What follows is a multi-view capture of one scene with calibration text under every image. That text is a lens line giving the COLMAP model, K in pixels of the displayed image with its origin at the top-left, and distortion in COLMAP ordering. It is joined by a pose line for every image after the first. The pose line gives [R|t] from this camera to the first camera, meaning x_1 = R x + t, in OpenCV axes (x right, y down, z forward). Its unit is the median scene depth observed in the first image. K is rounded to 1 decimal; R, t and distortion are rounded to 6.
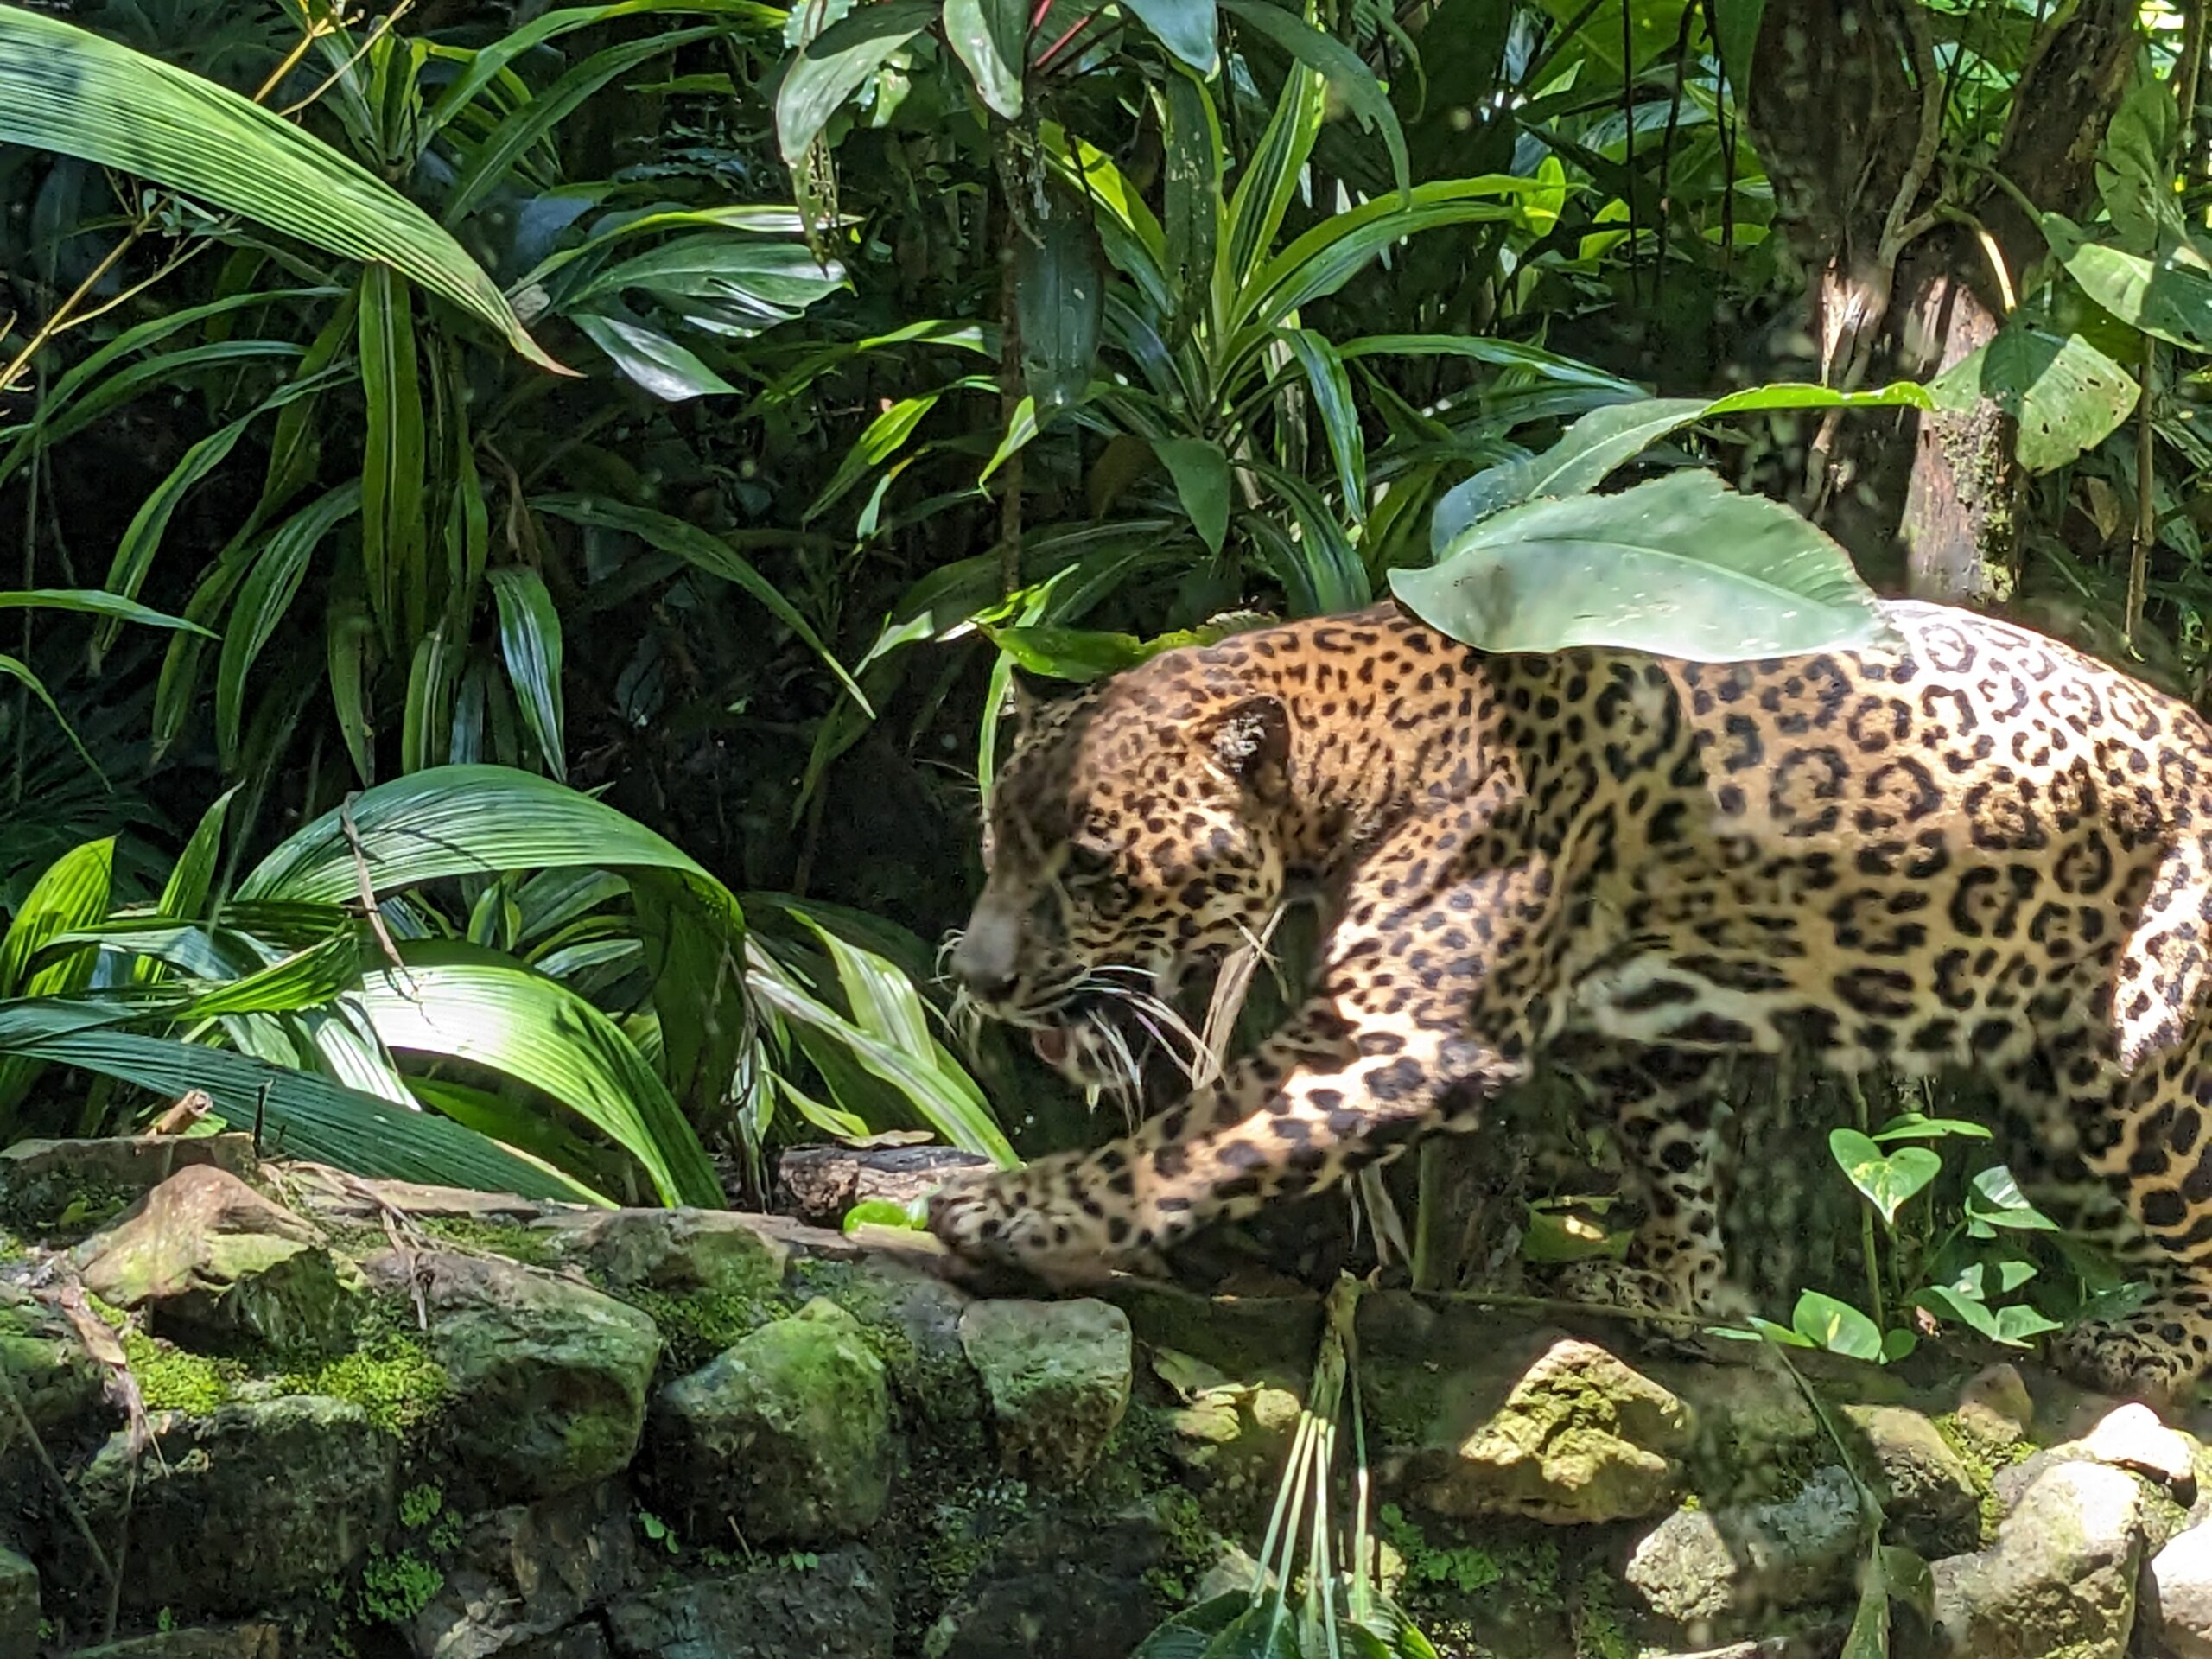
lens RADIAL K [[1747.4, 0, 1106.6], [0, 1747.4, 828.5], [0, 0, 1]] dist [0.004568, 0.000845]
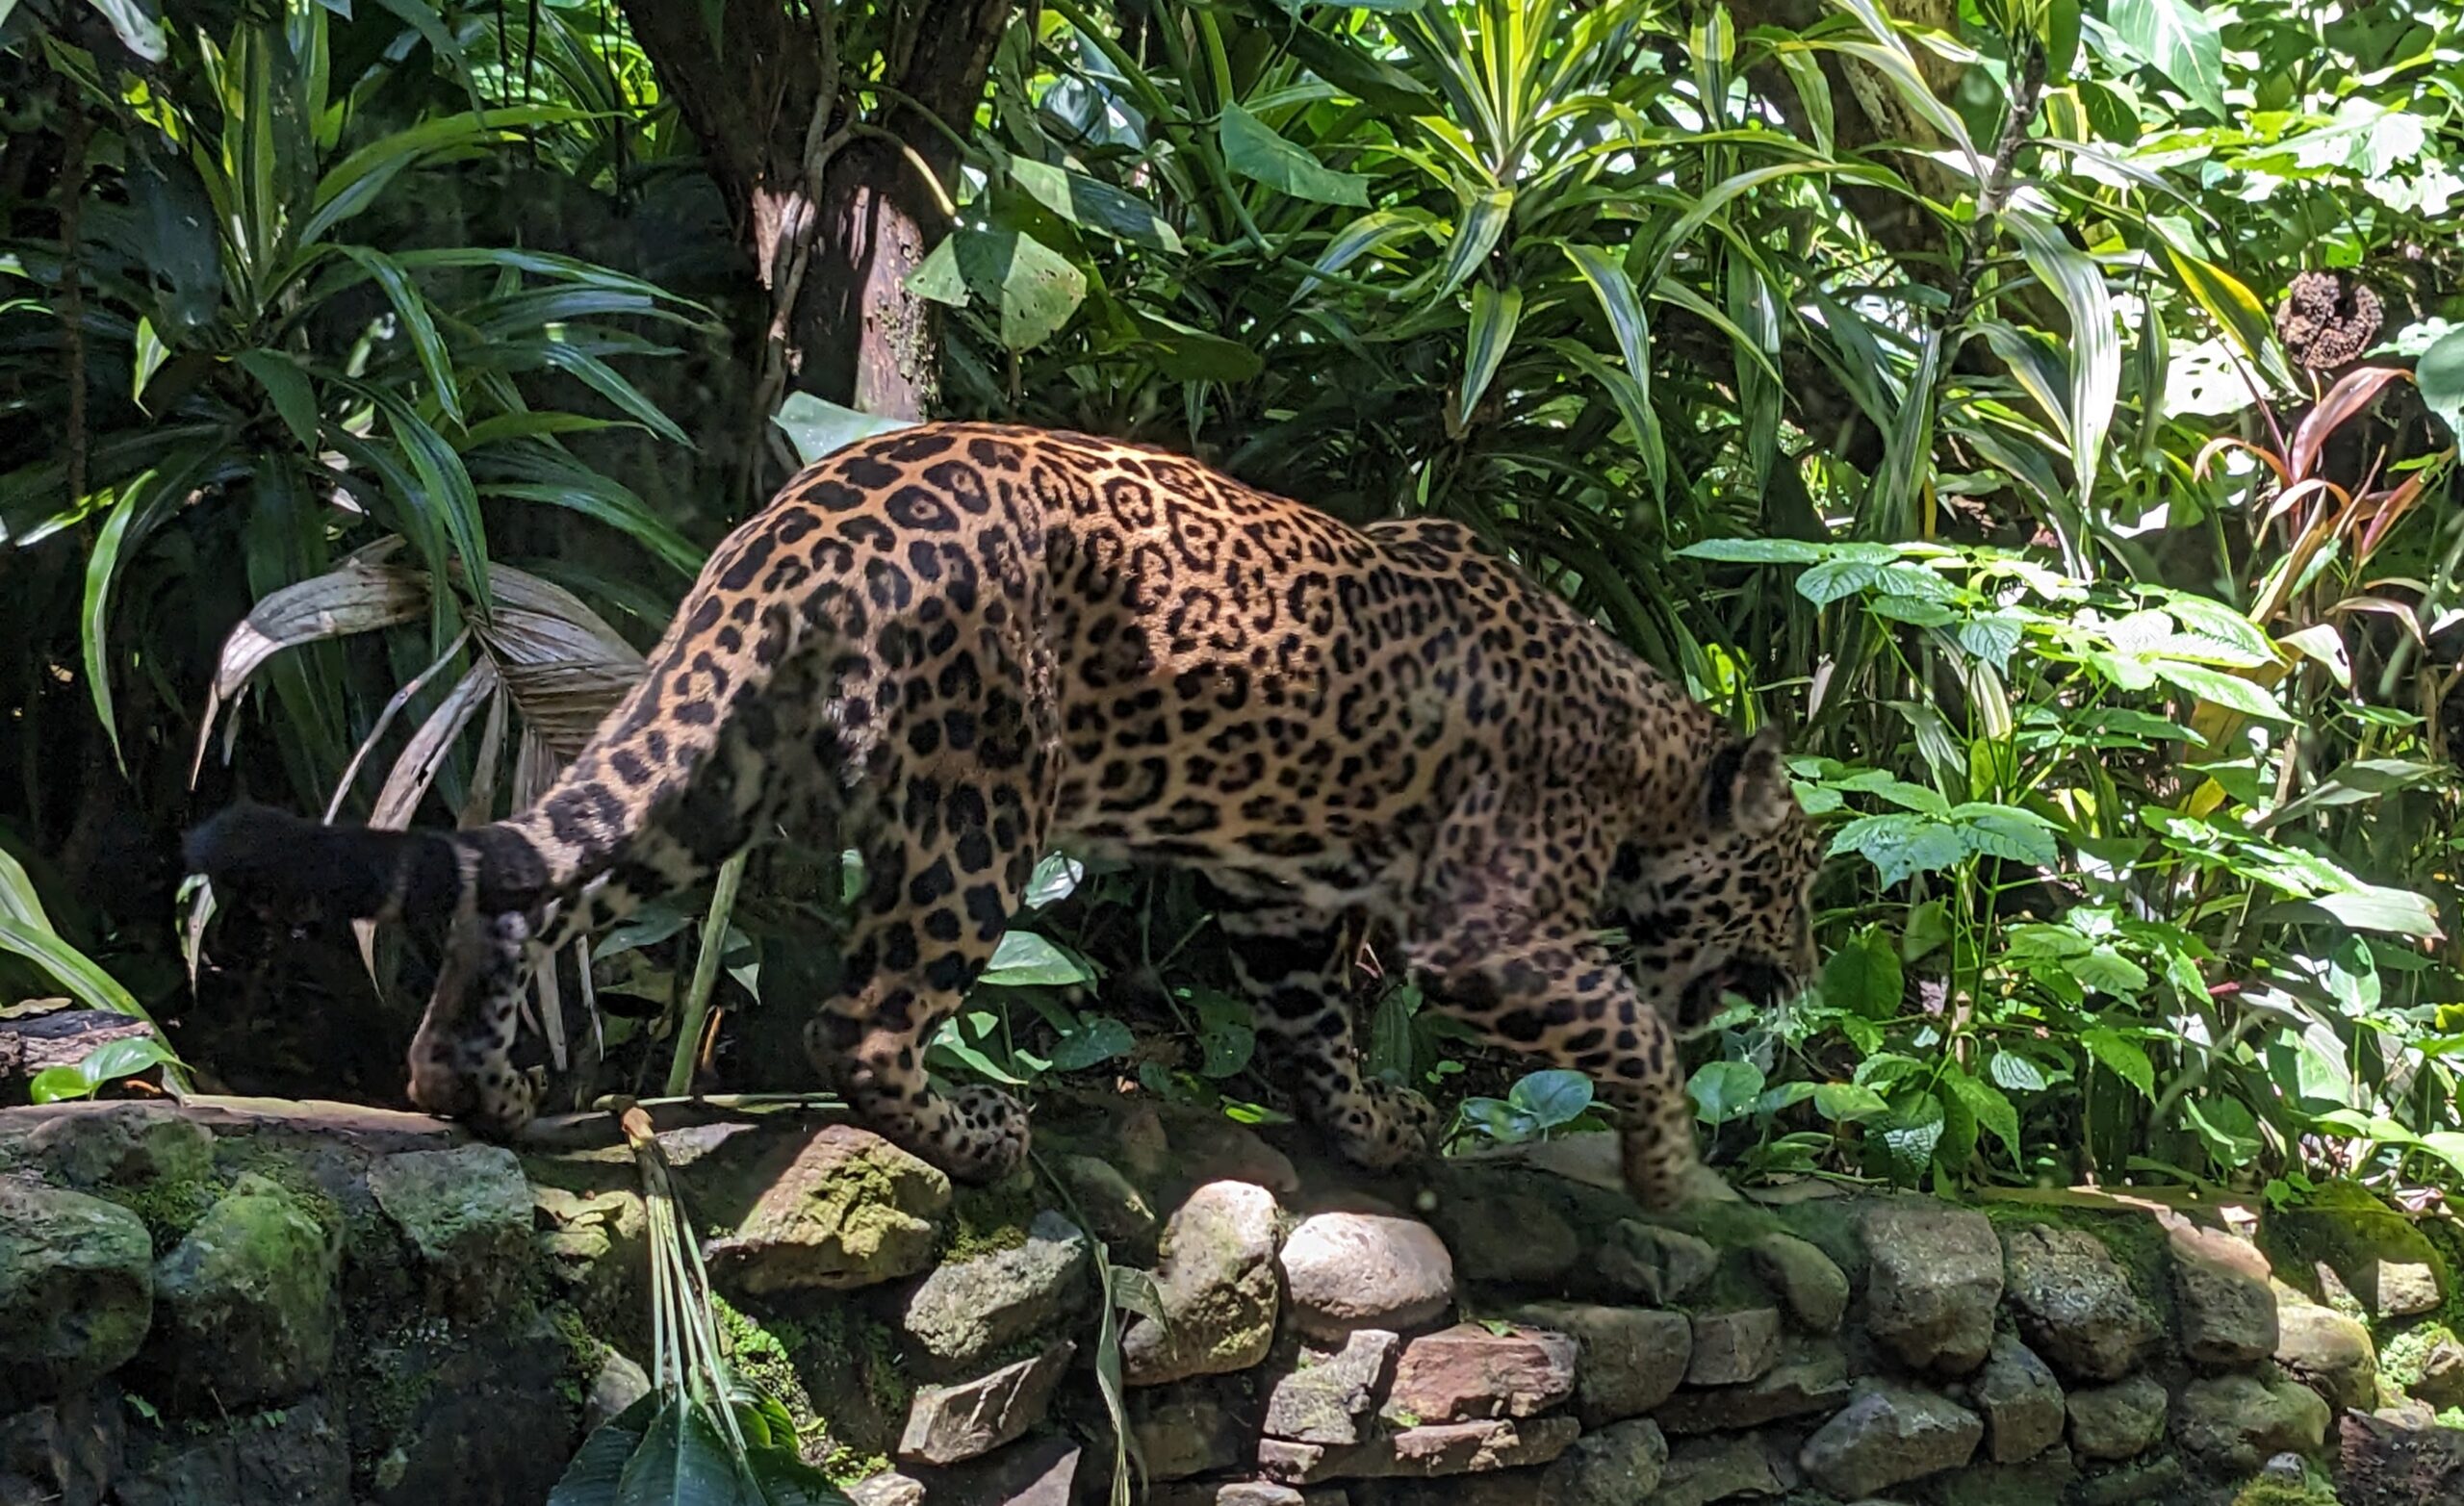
lens RADIAL K [[1599.6, 0, 1231.3], [0, 1599.6, 748.9], [0, 0, 1]] dist [0.005557, -0.002792]
pose [[0.986677, -0.075077, 0.144333, 0.378451], [0.072908, 0.997133, 0.020268, 0.040684], [-0.145441, -0.009475, 0.989322, -0.071582]]
